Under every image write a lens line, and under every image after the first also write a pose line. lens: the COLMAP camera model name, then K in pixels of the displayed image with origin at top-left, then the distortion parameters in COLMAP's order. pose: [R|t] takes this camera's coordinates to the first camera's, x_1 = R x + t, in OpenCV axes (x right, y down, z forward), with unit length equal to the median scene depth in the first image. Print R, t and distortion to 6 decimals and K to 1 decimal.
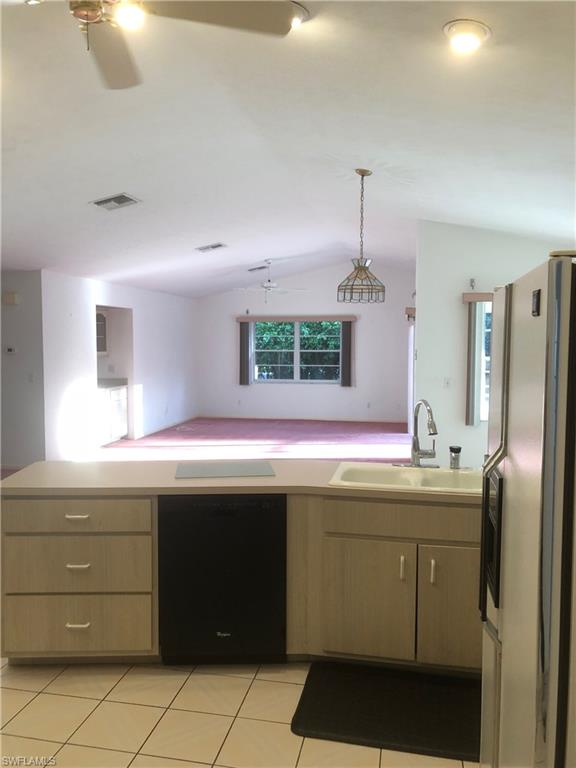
lens RADIAL K [[628.7, 0, 289.3], [0, 628.7, 379.6], [0, 0, 1]] dist [0.015905, 0.010837]
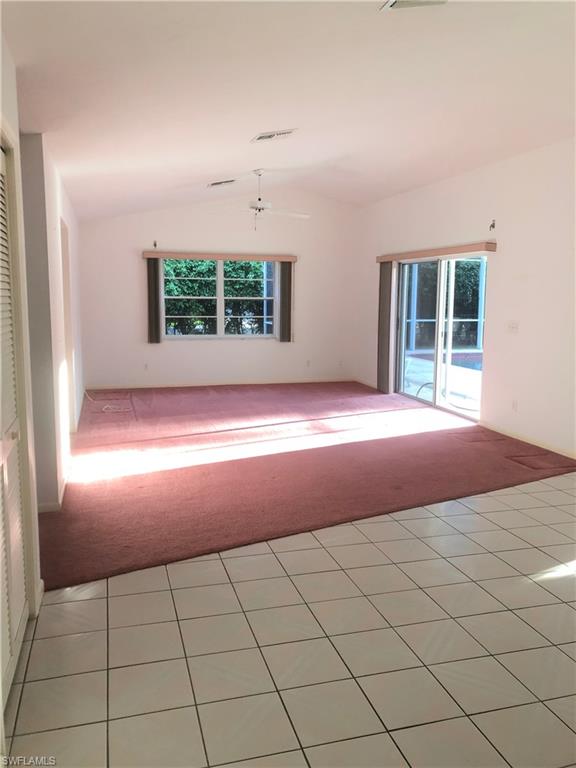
lens RADIAL K [[628.7, 0, 289.3], [0, 628.7, 379.6], [0, 0, 1]] dist [0.015905, 0.010837]
pose [[0.879993, -0.055906, 0.471685, -0.388789], [0.021308, 0.996696, 0.078380, -0.004834], [-0.474508, -0.058923, 0.878277, 0.349634]]
